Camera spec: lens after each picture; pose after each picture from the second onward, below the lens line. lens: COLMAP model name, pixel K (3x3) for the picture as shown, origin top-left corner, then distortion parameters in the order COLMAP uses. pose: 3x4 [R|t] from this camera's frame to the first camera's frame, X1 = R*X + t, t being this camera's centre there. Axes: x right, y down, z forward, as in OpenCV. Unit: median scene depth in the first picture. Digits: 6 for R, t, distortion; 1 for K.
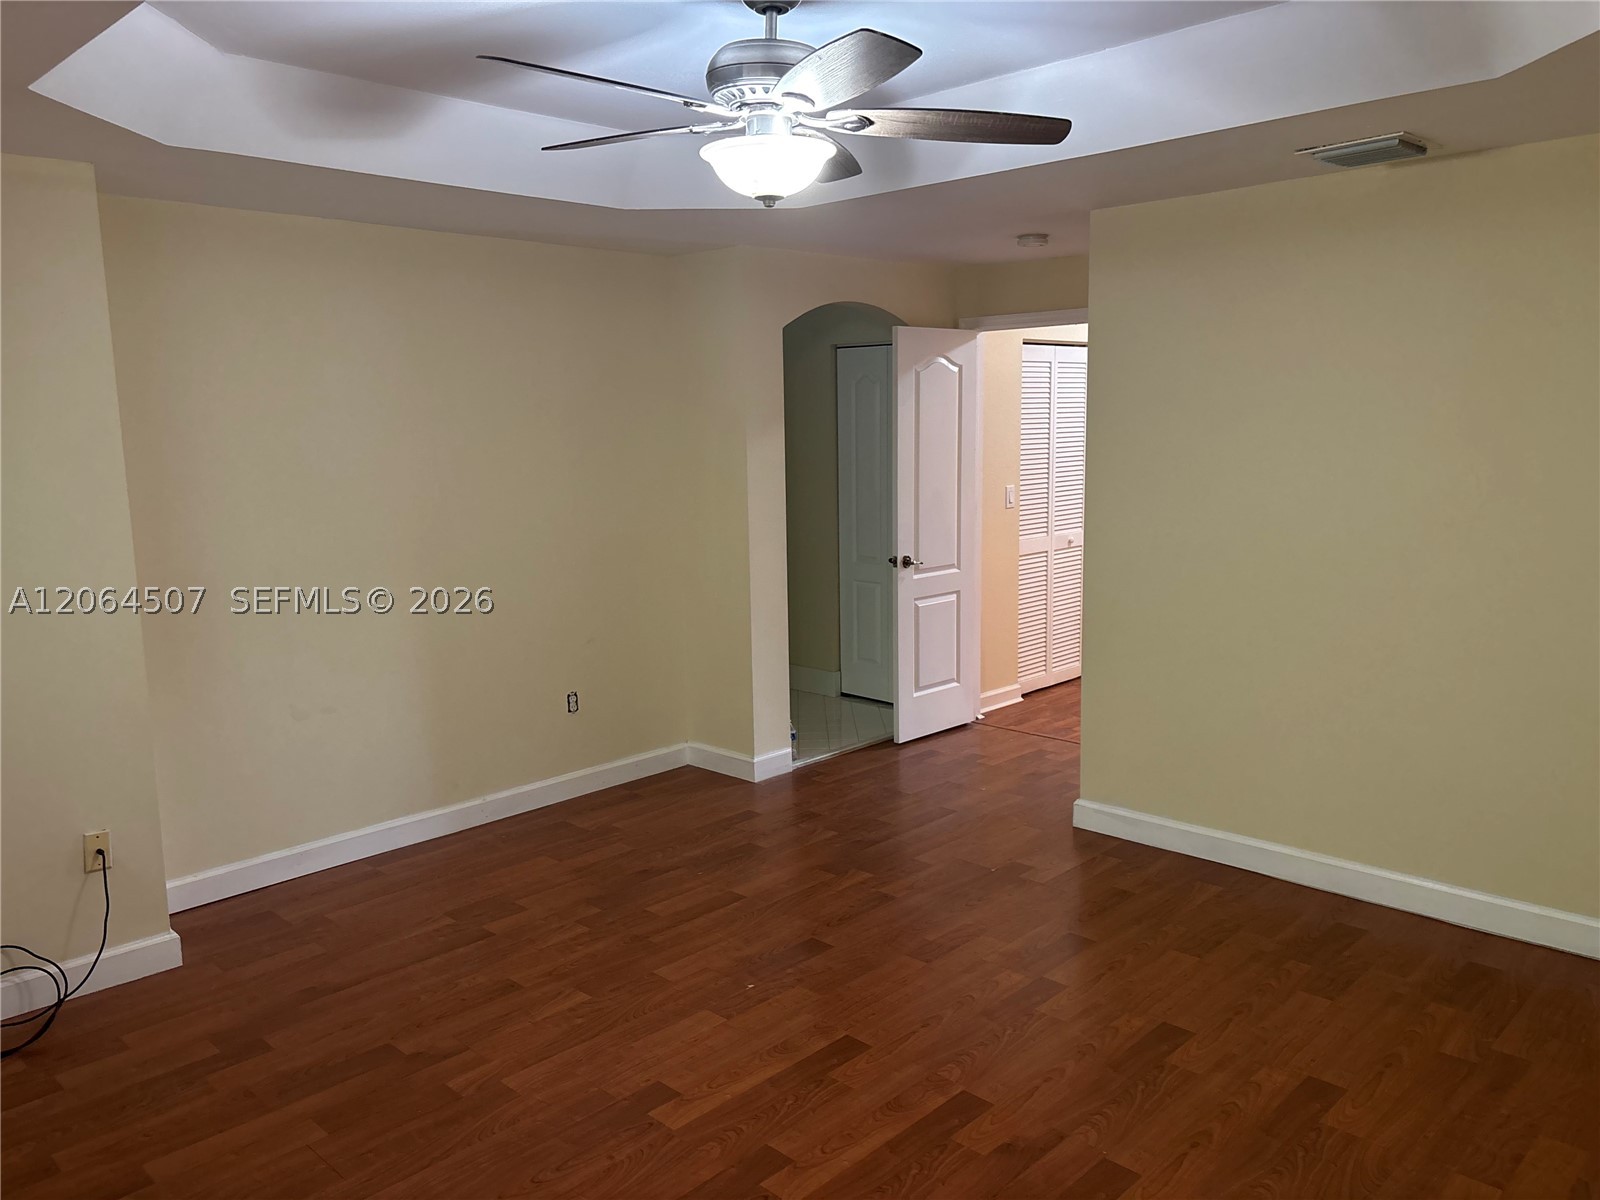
lens RADIAL K [[1226.3, 0, 793.6], [0, 1226.3, 600.7], [0, 0, 1]] dist [-0.005901, -0.033558]
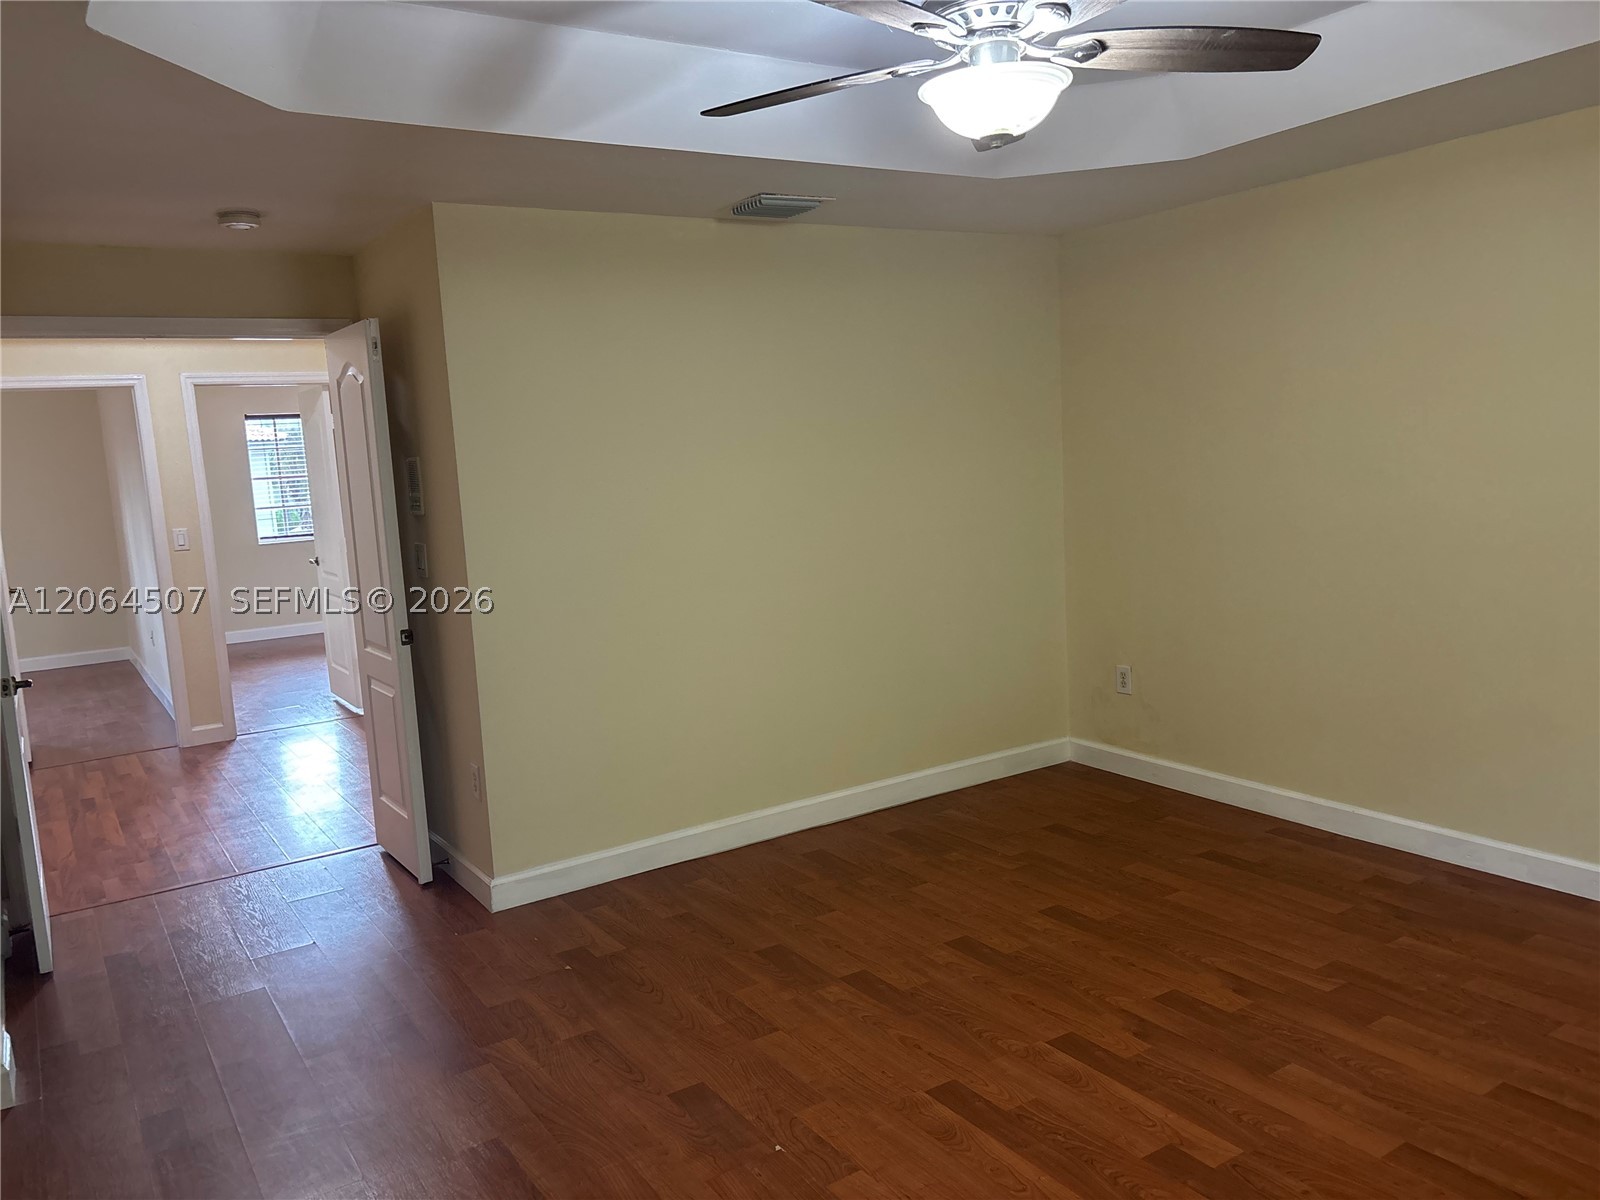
lens RADIAL K [[1226.3, 0, 789.8], [0, 1226.3, 602.1], [0, 0, 1]] dist [-0.005901, -0.033558]
pose [[0.217570, -0.130952, 0.967220, -0.813964], [0.204003, 0.975173, 0.086139, -0.095629], [-0.954487, 0.178574, 0.238883, 0.830372]]
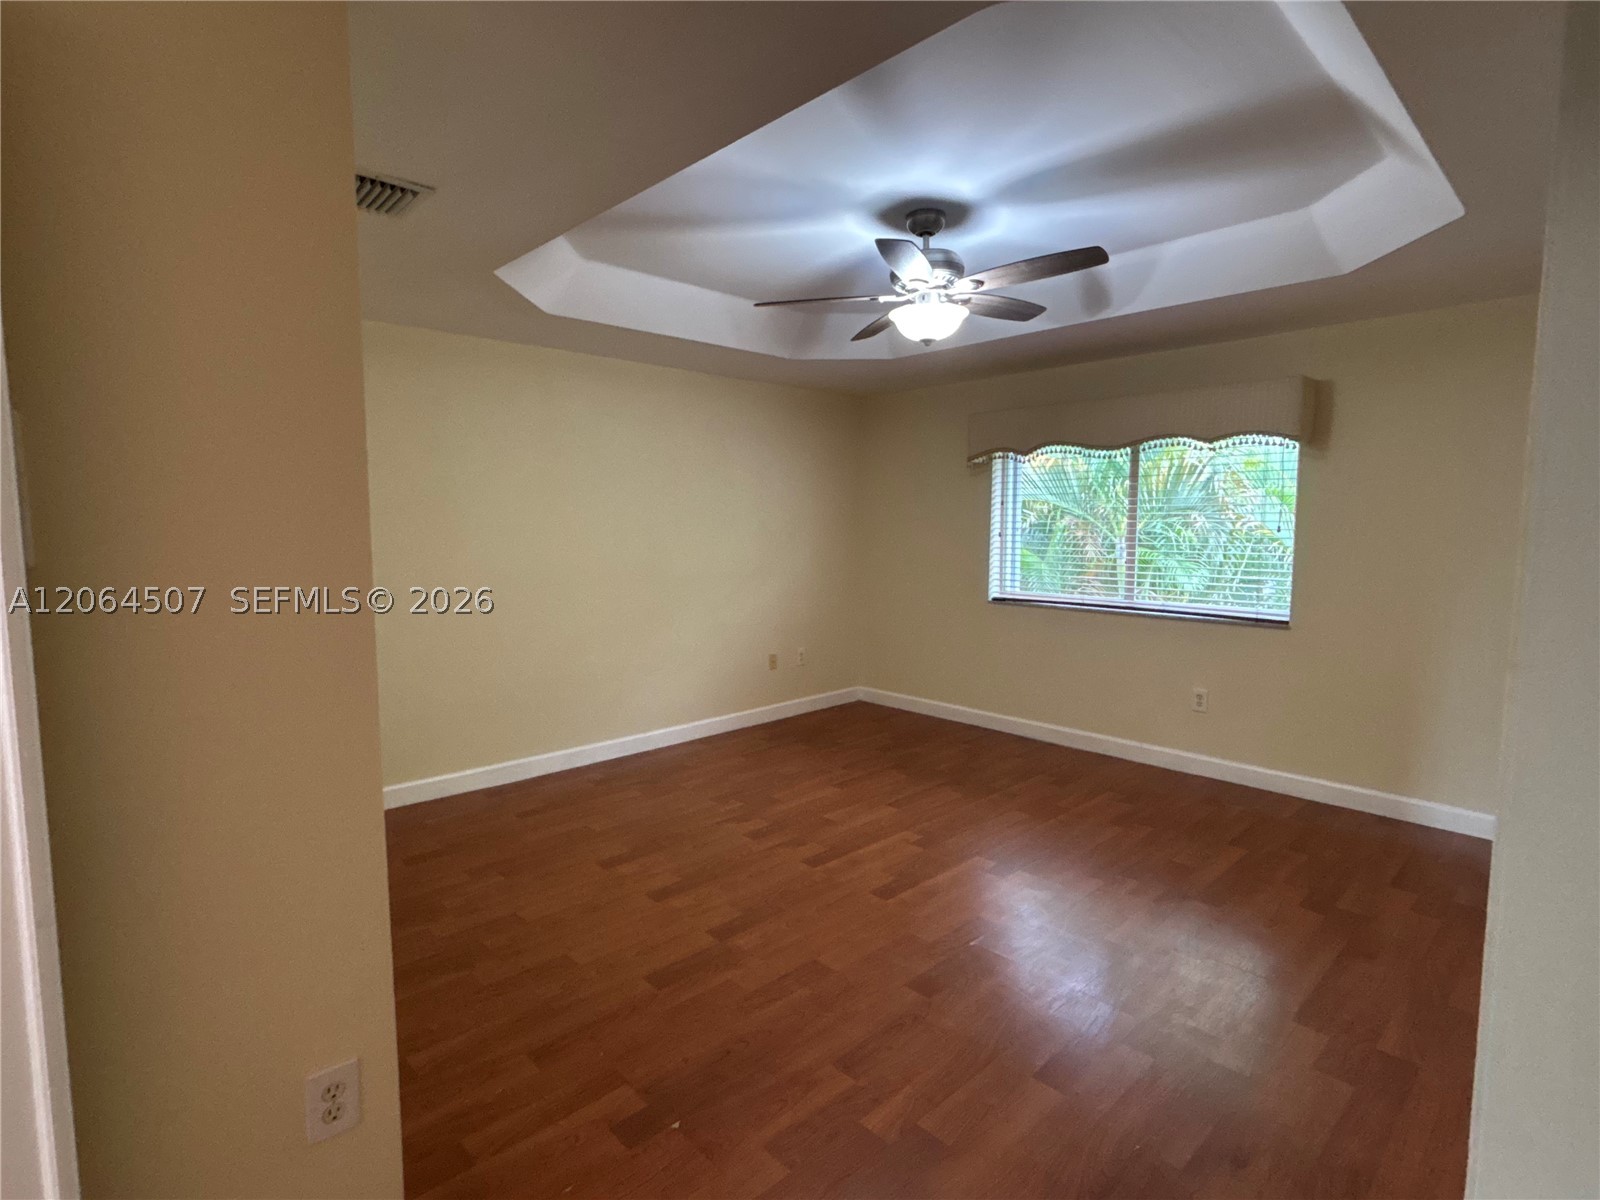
lens RADIAL K [[814.0, 0, 795.2], [0, 814.0, 598.2], [0, 0, 1]] dist [-0.007333, -0.000789]
pose [[-0.998918, 0.017950, 0.042894, 0.103982], [0.028296, 0.966674, 0.254443, -0.227647], [-0.036898, 0.255382, -0.966136, 1.853057]]
